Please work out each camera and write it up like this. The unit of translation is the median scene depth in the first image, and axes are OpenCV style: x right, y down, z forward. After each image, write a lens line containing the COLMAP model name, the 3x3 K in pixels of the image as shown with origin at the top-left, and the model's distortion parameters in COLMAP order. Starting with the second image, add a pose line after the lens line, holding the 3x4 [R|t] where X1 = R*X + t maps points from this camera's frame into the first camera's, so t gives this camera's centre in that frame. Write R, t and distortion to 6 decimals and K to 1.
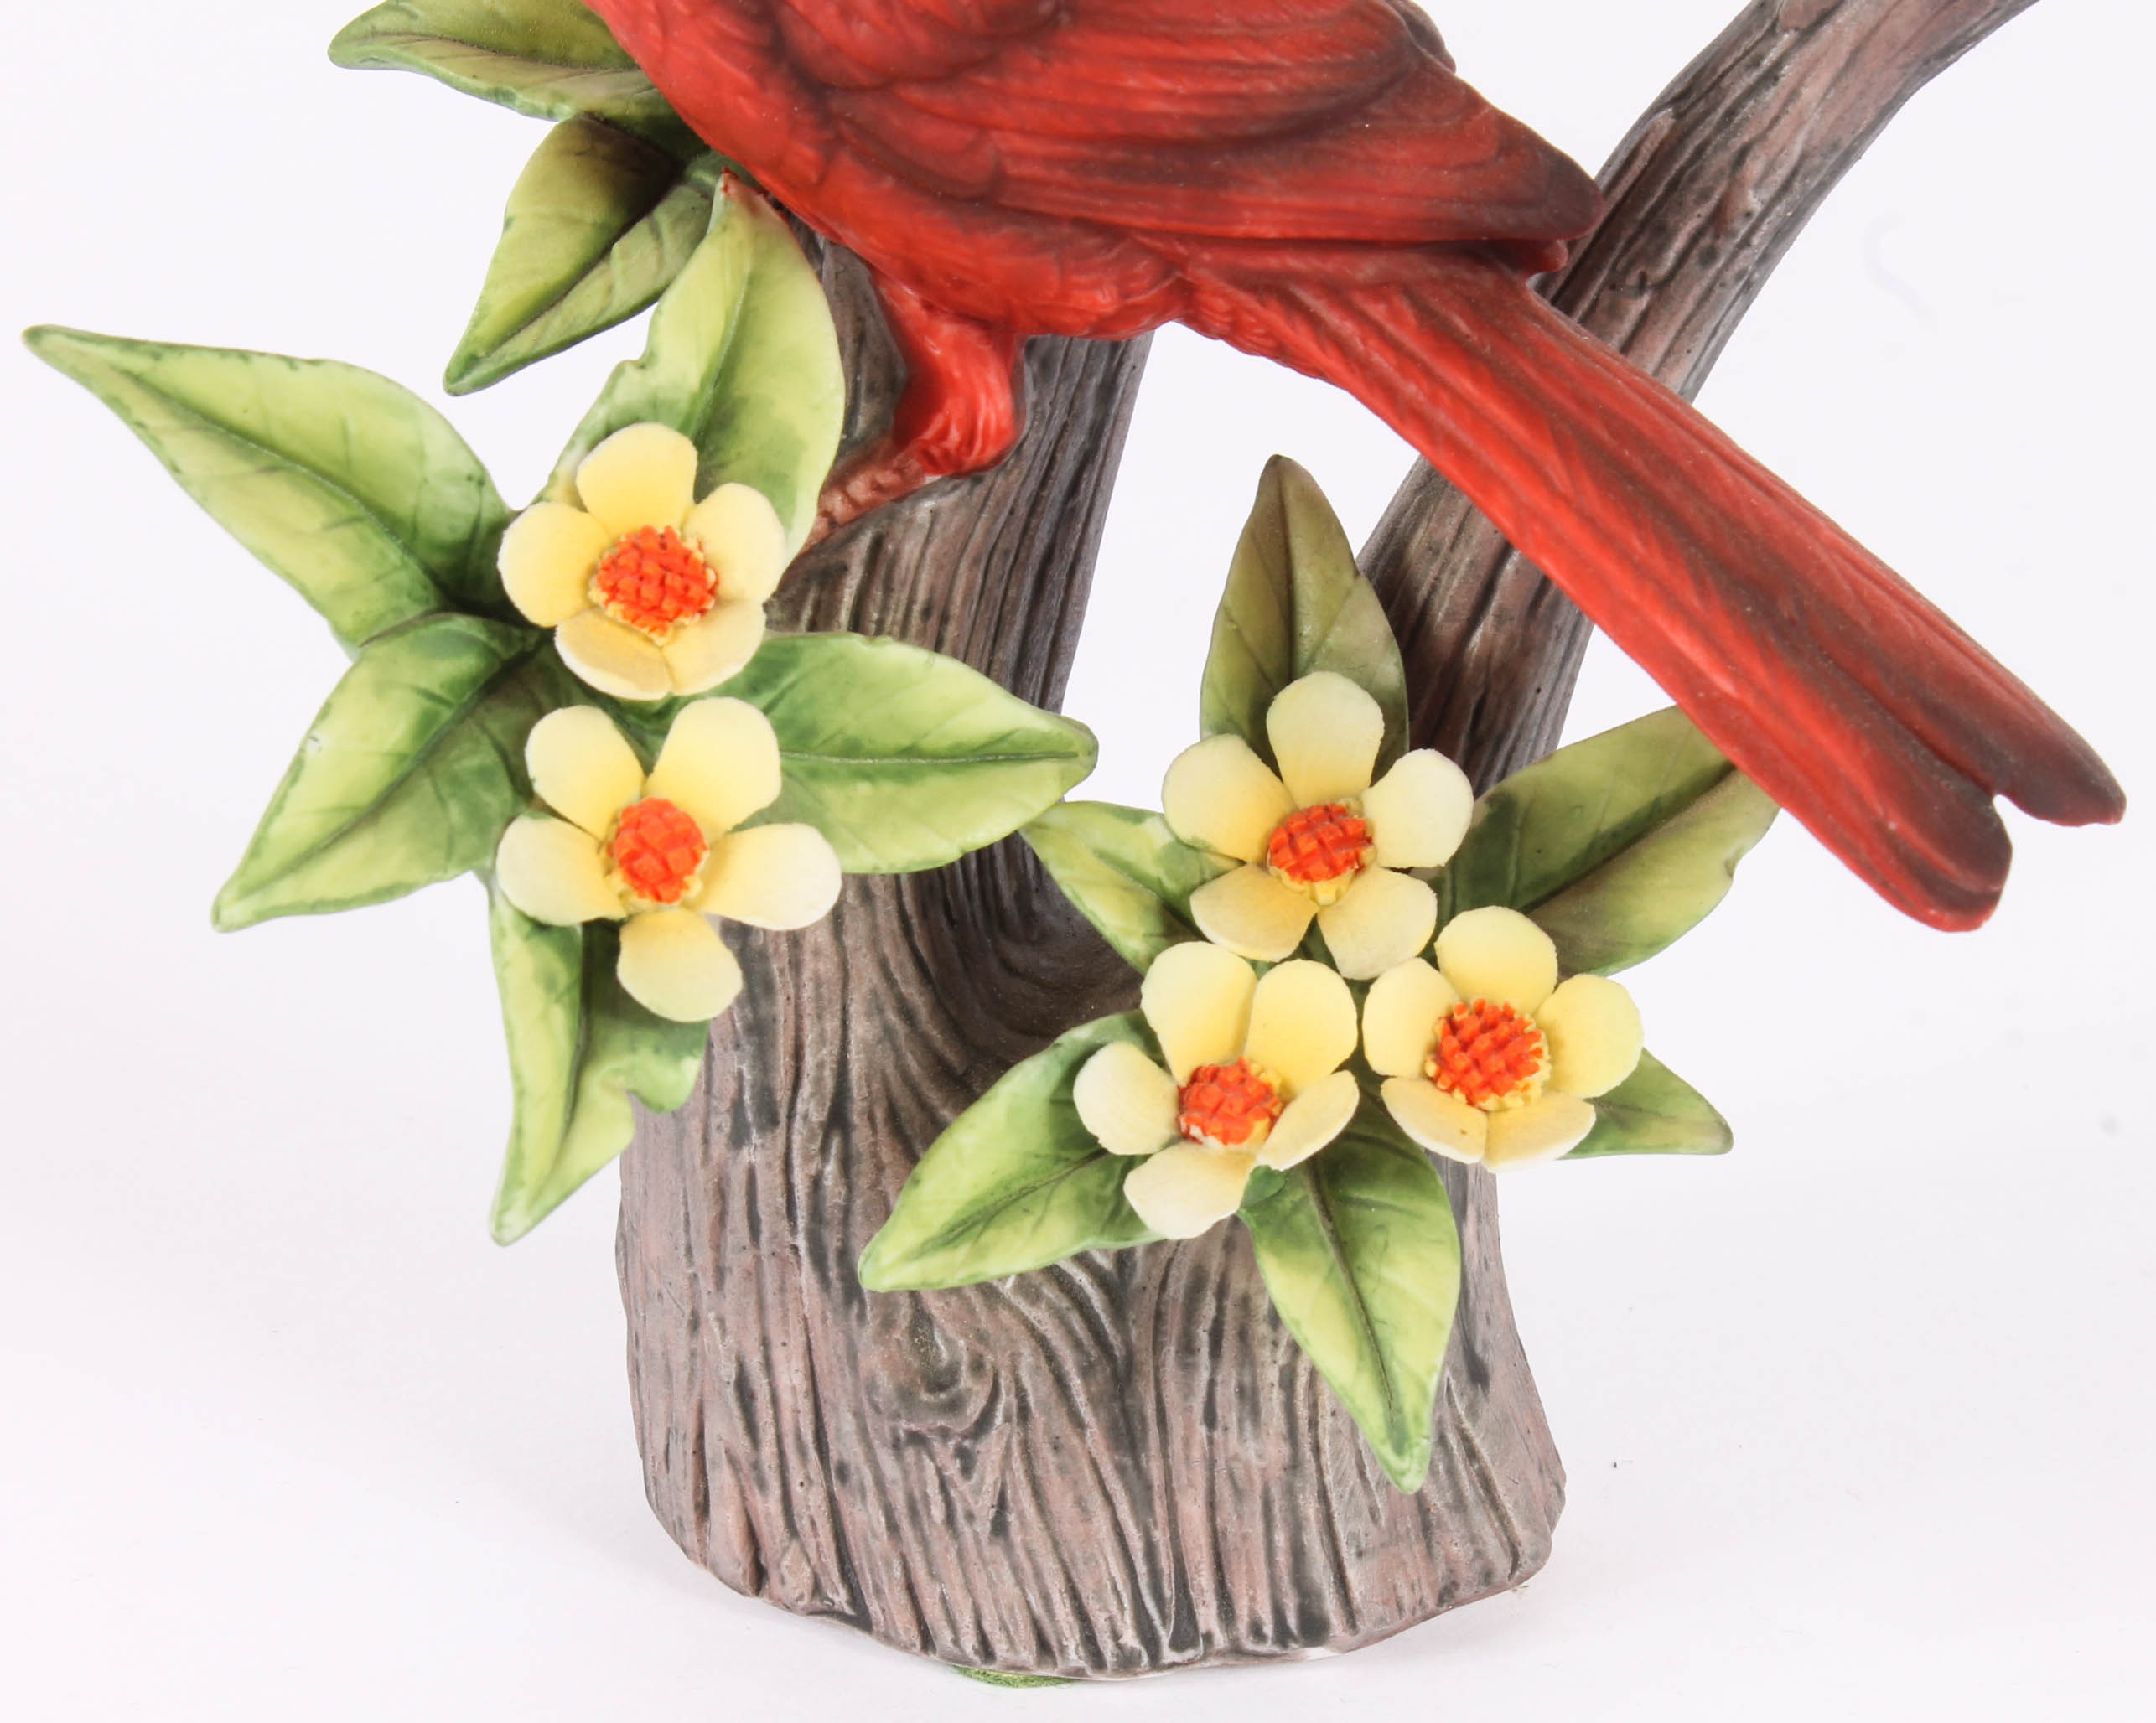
lens RADIAL K [[6527.1, 0, 1143.0], [0, 6527.1, 836.3], [0, 0, 1]] dist [0.190622, 0.000000]
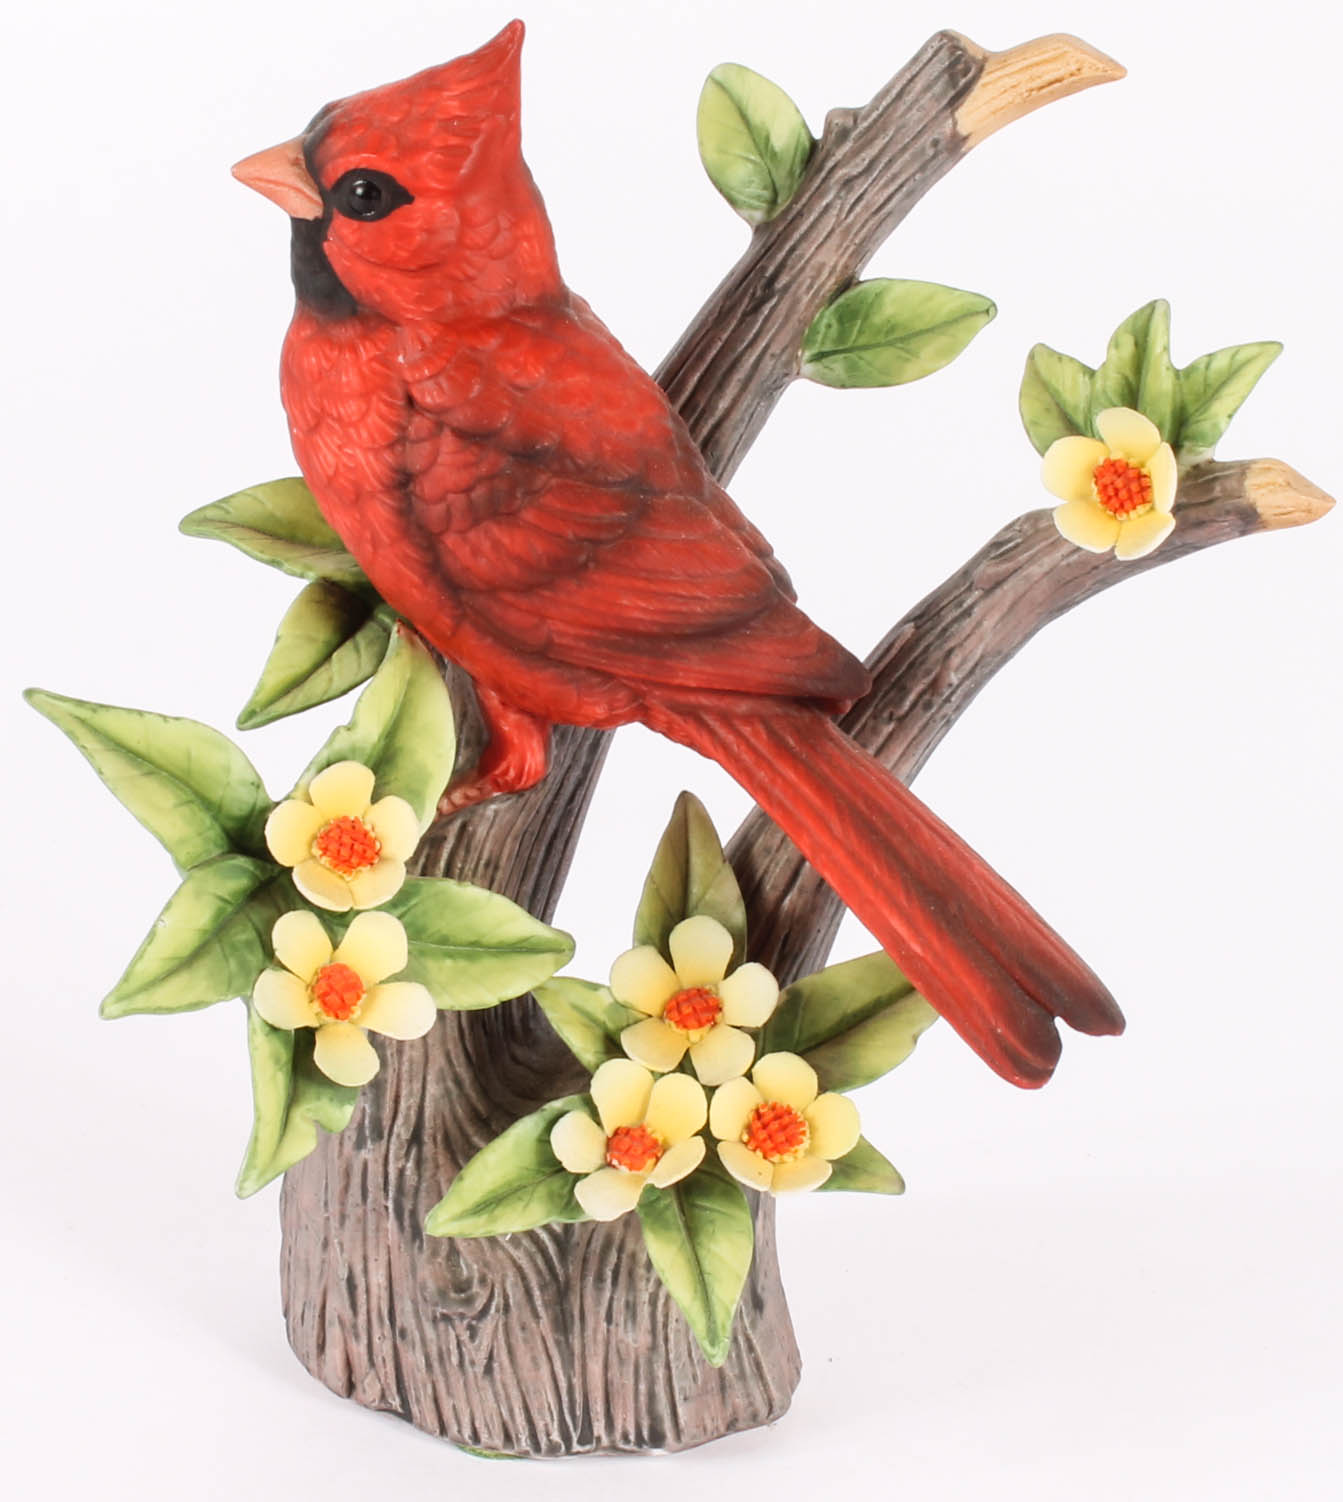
lens RADIAL K [[4753.6, 0, 668.1], [0, 4753.6, 754.2], [0, 0, 1]] dist [0.054200, 0.000000]
pose [[0.996867, 0.075025, 0.025033, -0.018992], [-0.074333, 0.996854, -0.027517, -0.033335], [-0.027019, 0.025570, 0.999308, -0.337789]]
